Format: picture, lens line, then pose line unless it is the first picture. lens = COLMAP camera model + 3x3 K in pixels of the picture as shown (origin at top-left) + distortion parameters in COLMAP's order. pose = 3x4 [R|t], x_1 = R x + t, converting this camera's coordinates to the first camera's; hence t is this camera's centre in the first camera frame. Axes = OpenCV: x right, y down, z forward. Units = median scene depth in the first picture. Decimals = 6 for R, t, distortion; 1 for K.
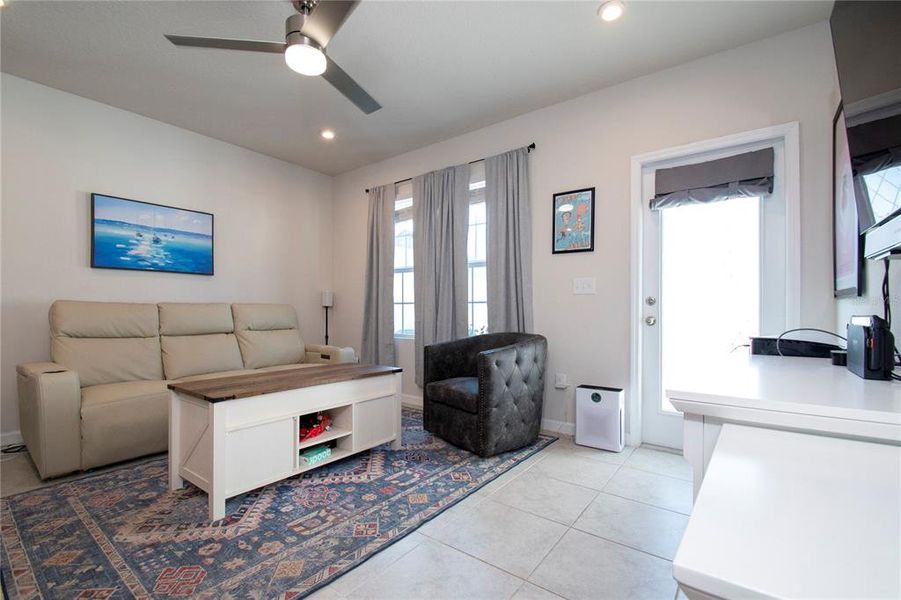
lens RADIAL K [[394.1, 0, 453.5], [0, 394.1, 312.1], [0, 0, 1]] dist [0.004345, -0.010897]
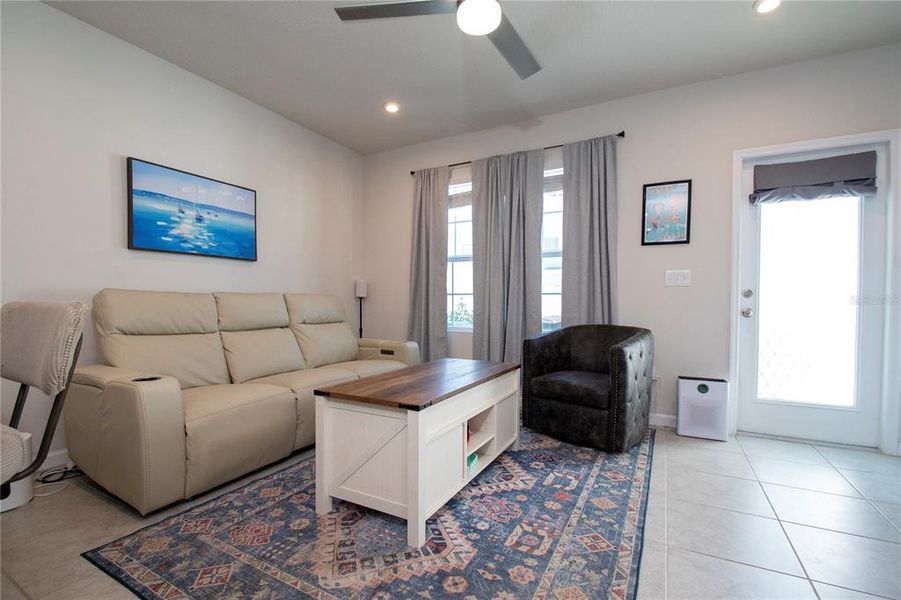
lens RADIAL K [[394.1, 0, 453.4], [0, 394.1, 311.5], [0, 0, 1]] dist [0.004345, -0.010897]
pose [[0.988993, -0.001529, 0.147951, -0.419282], [-0.001523, 0.999788, 0.020512, -0.000866], [-0.147951, -0.020512, 0.988782, 0.097143]]
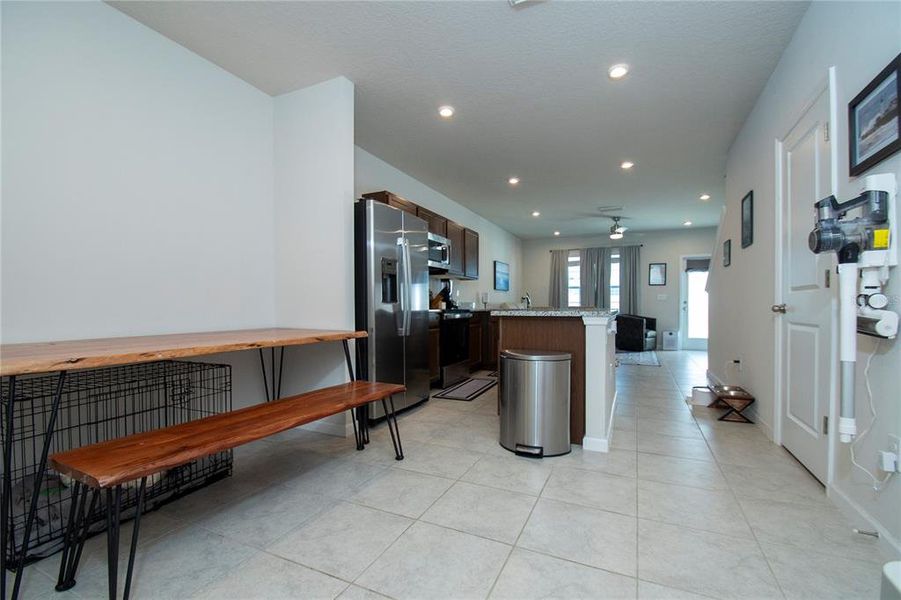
lens RADIAL K [[394.1, 0, 452.5], [0, 394.1, 311.7], [0, 0, 1]] dist [0.004345, -0.010897]
pose [[0.979572, -0.004728, 0.201038, -1.917440], [0.002222, 0.999917, 0.012689, 0.002433], [-0.201081, -0.011983, 0.979501, -1.666354]]
